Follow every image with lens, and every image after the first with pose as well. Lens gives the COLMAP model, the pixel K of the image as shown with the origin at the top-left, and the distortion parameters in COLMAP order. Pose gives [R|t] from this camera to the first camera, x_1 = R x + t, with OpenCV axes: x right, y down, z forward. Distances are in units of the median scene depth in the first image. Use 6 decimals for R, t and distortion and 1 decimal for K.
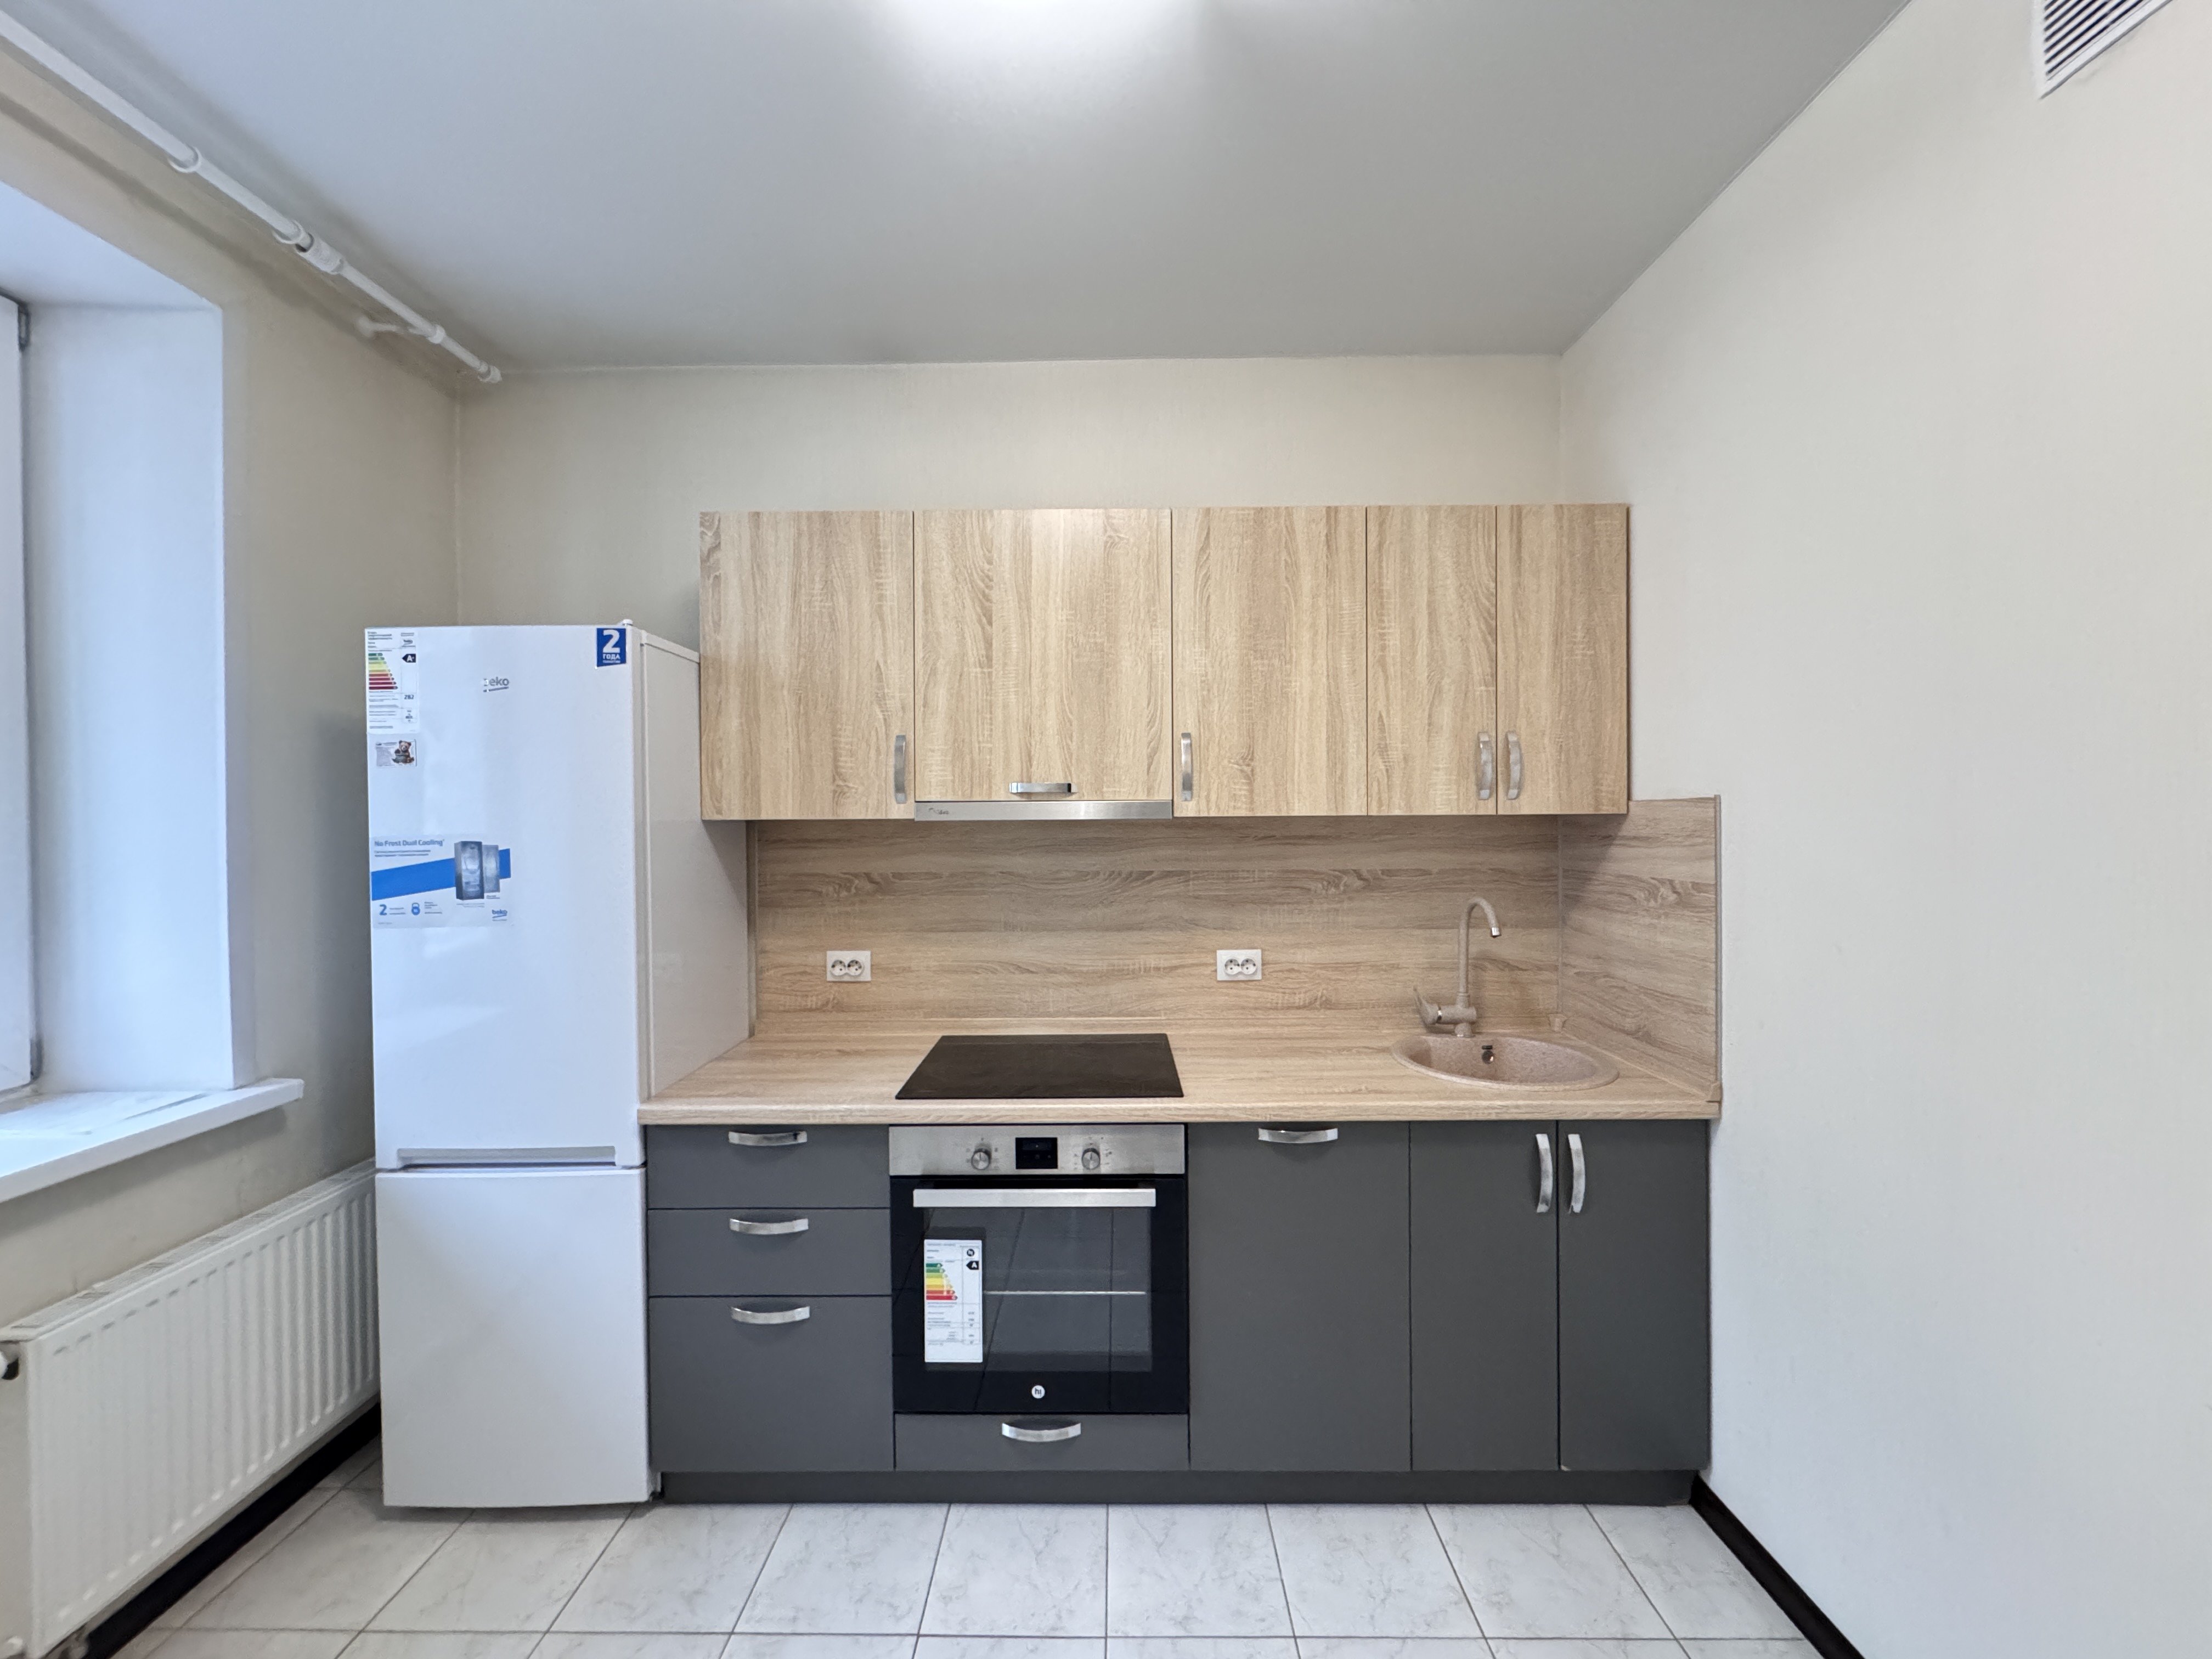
lens RADIAL K [[874.9, 0, 1104.2], [0, 874.9, 828.5], [0, 0, 1]] dist [-0.000190, -0.001533]
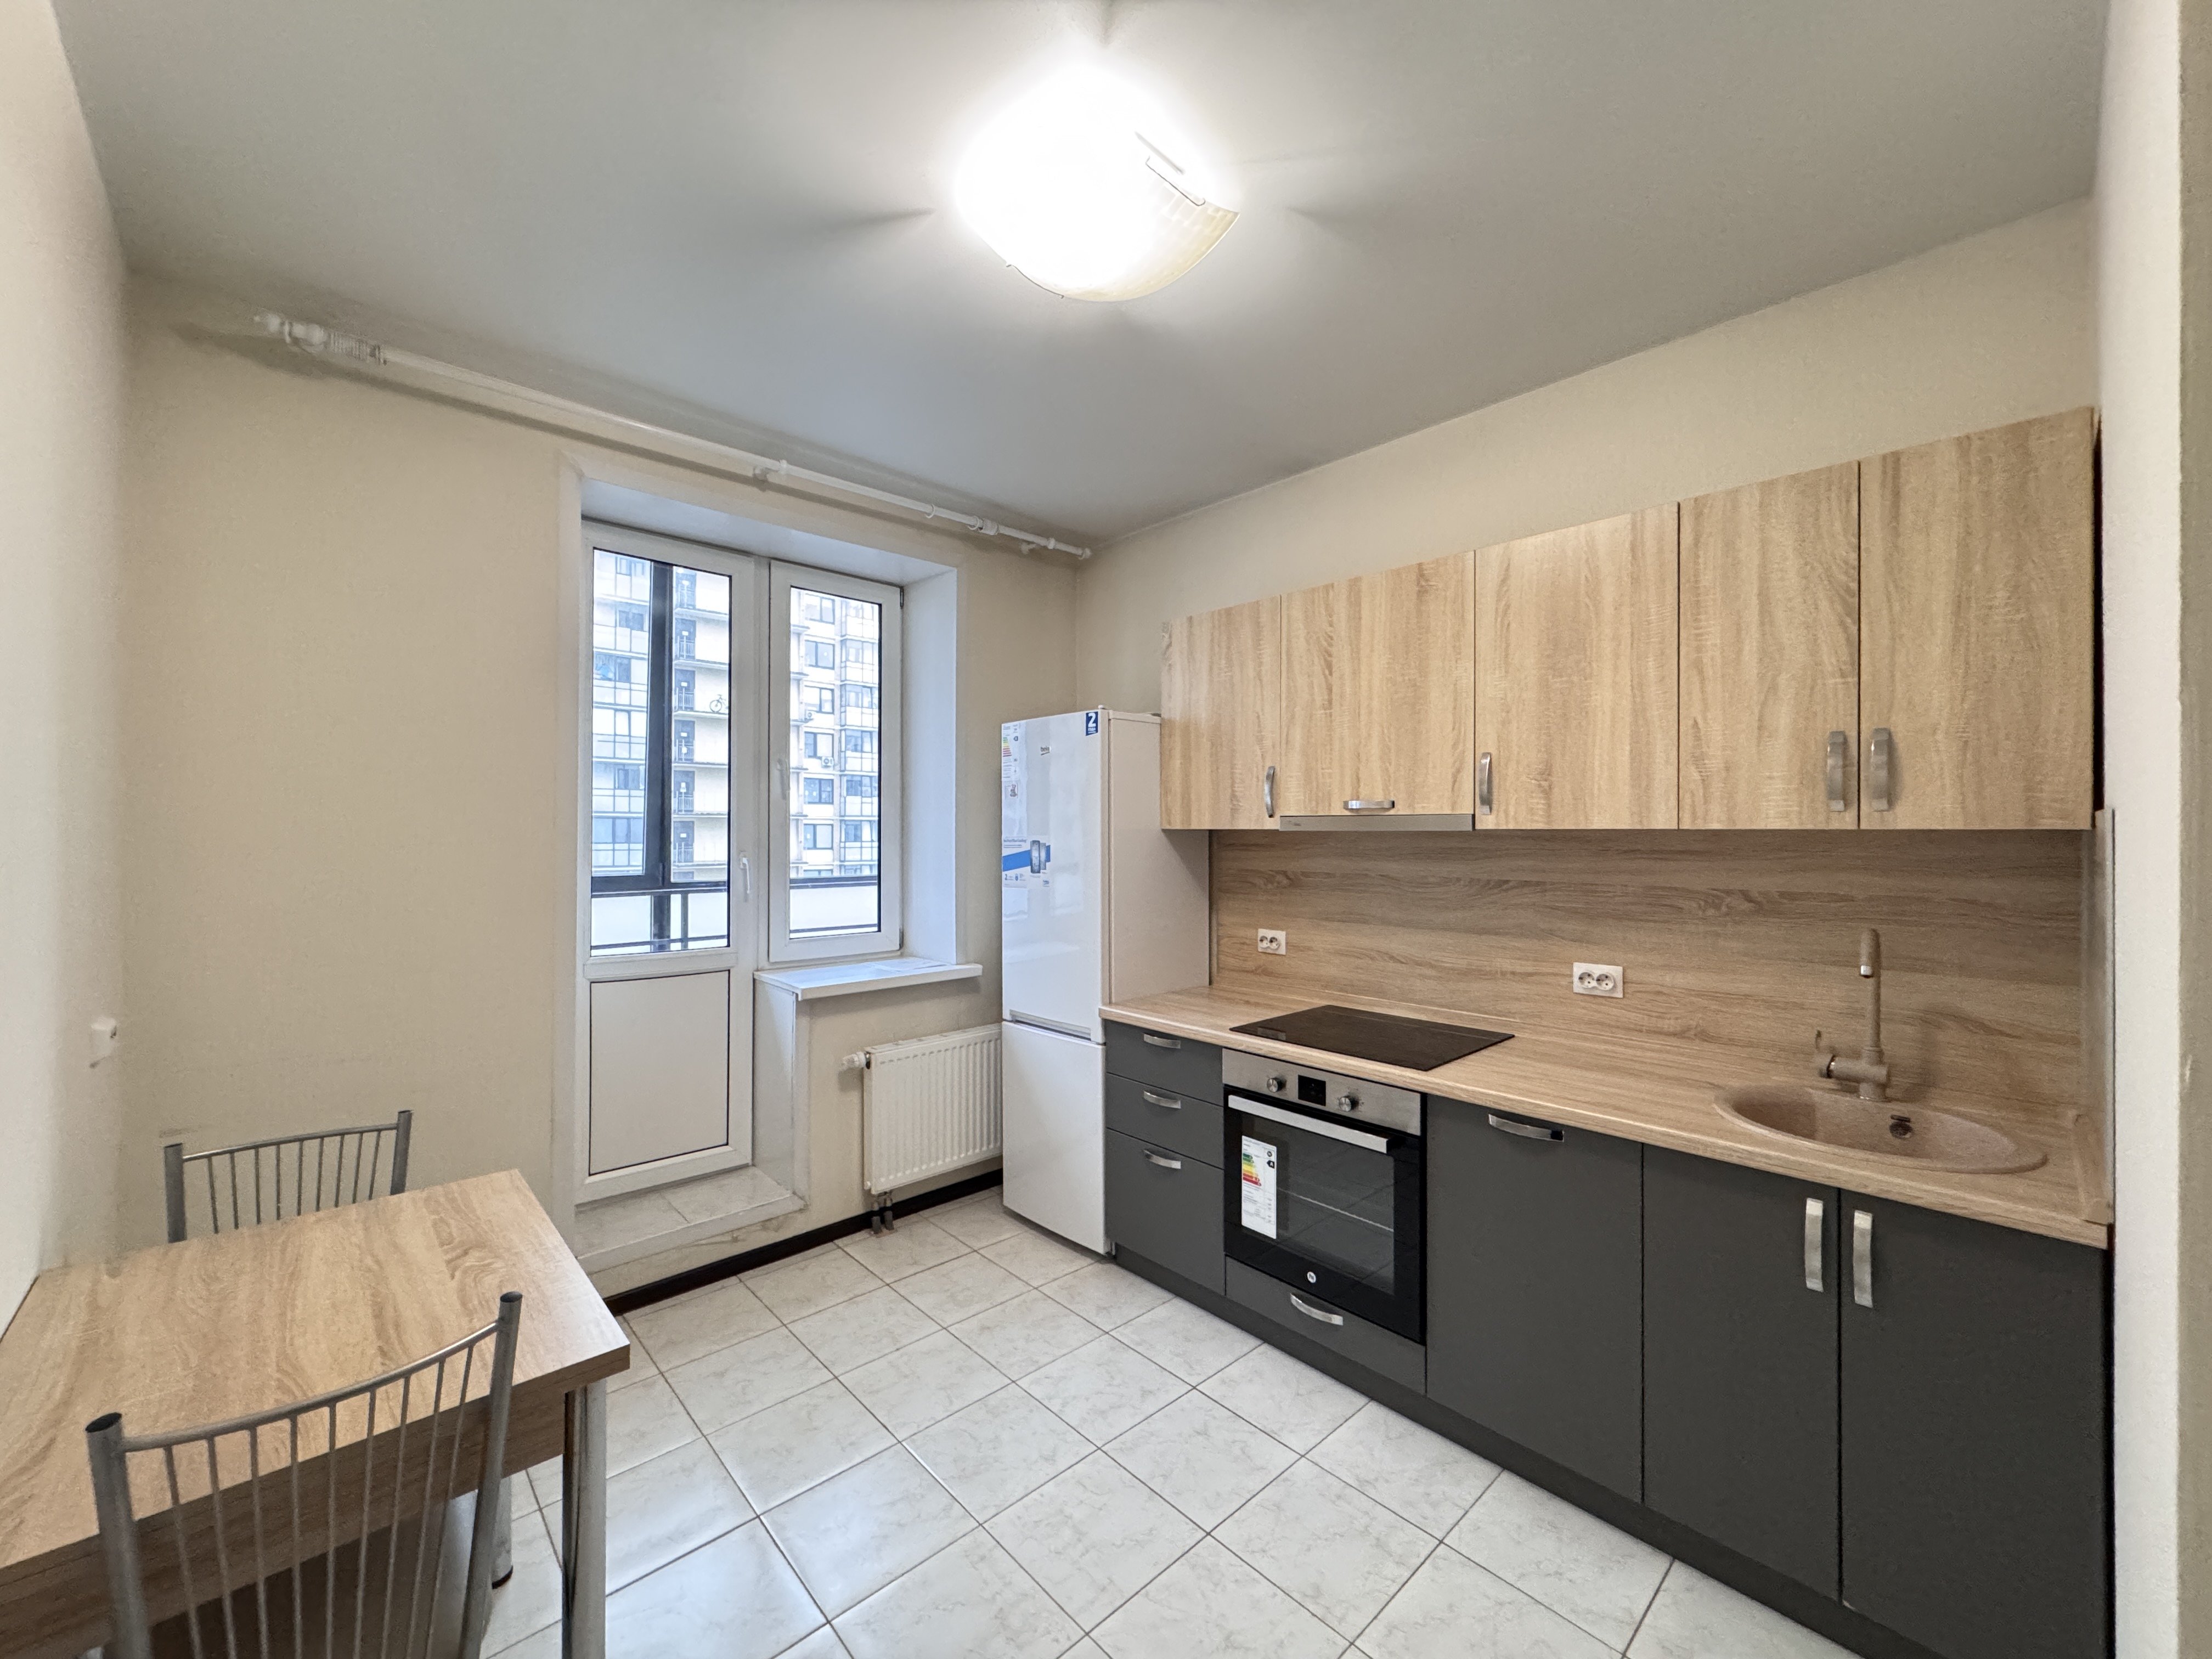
lens RADIAL K [[874.9, 0, 1105.6], [0, 874.9, 829.9], [0, 0, 1]] dist [-0.000190, -0.001533]
pose [[0.687830, 0.008012, -0.725828, 0.599951], [-0.013400, 0.999909, -0.001661, -0.004853], [0.725748, 0.010869, 0.687874, -0.100794]]
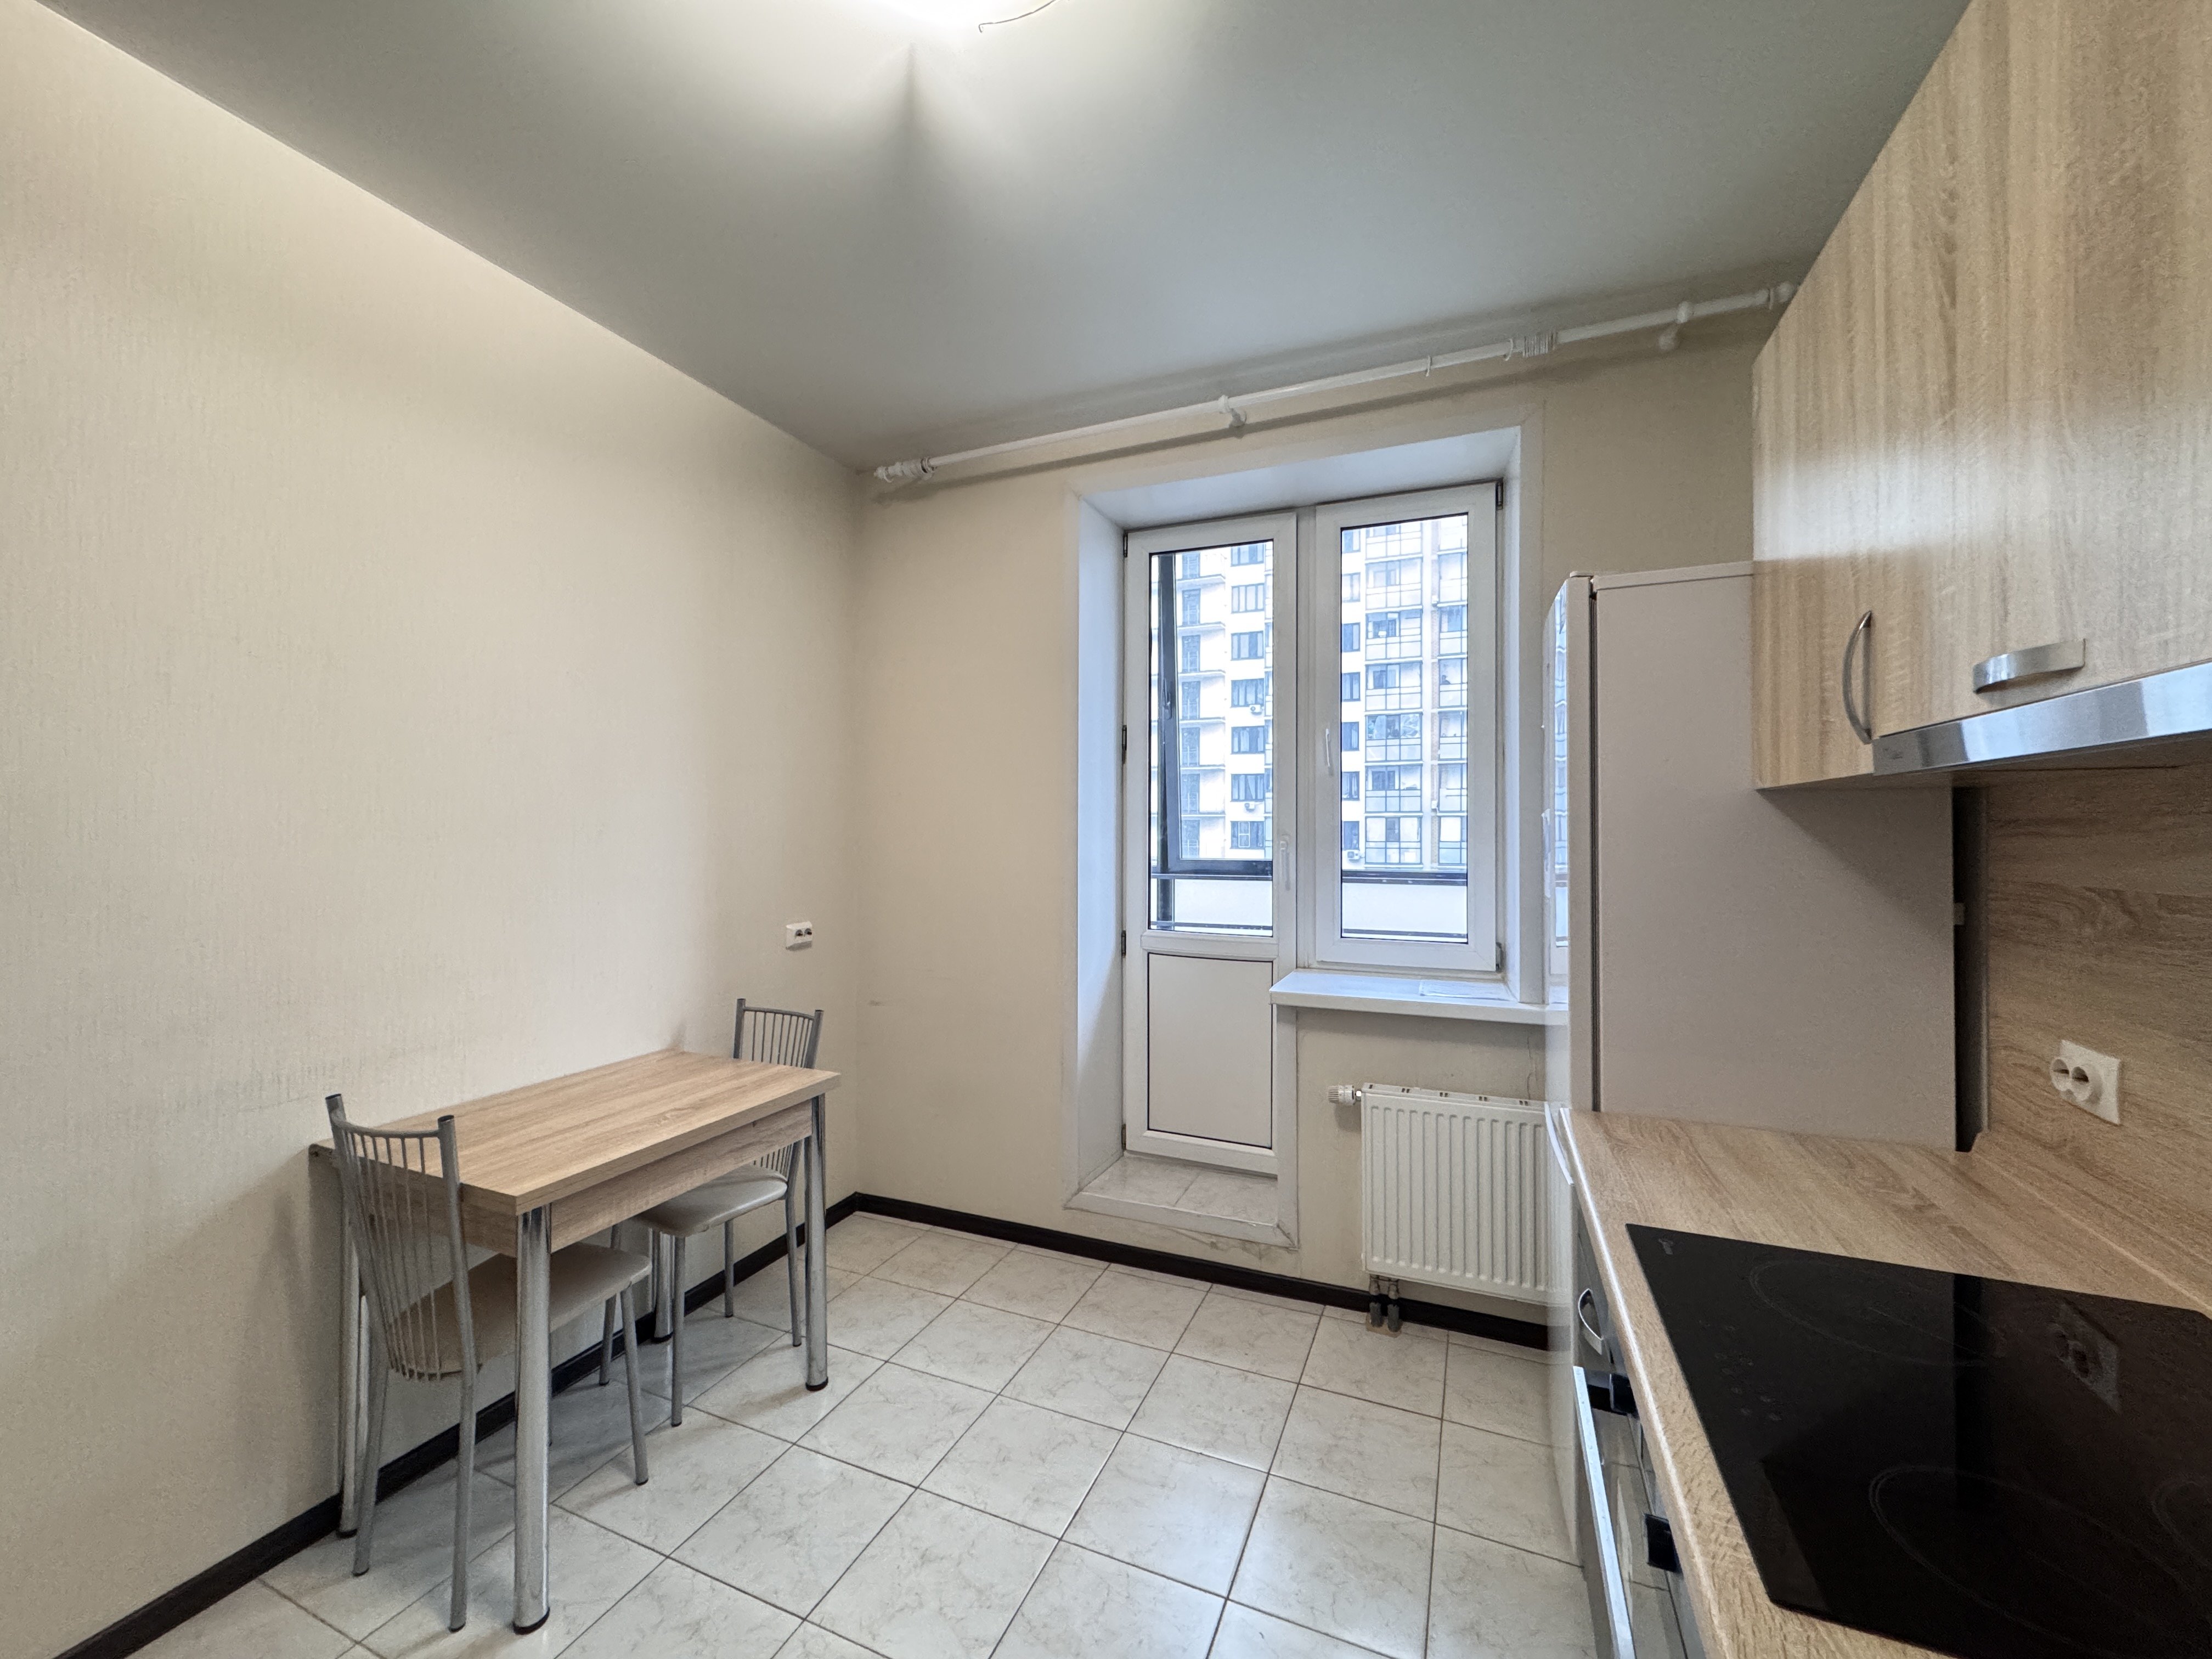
lens RADIAL K [[874.9, 0, 1099.1], [0, 874.9, 830.2], [0, 0, 1]] dist [-0.000190, -0.001533]
pose [[-0.382857, 0.006460, -0.923785, 0.451147], [-0.006091, 0.999936, 0.009517, 0.021624], [0.923788, 0.009271, -0.382793, 0.836933]]
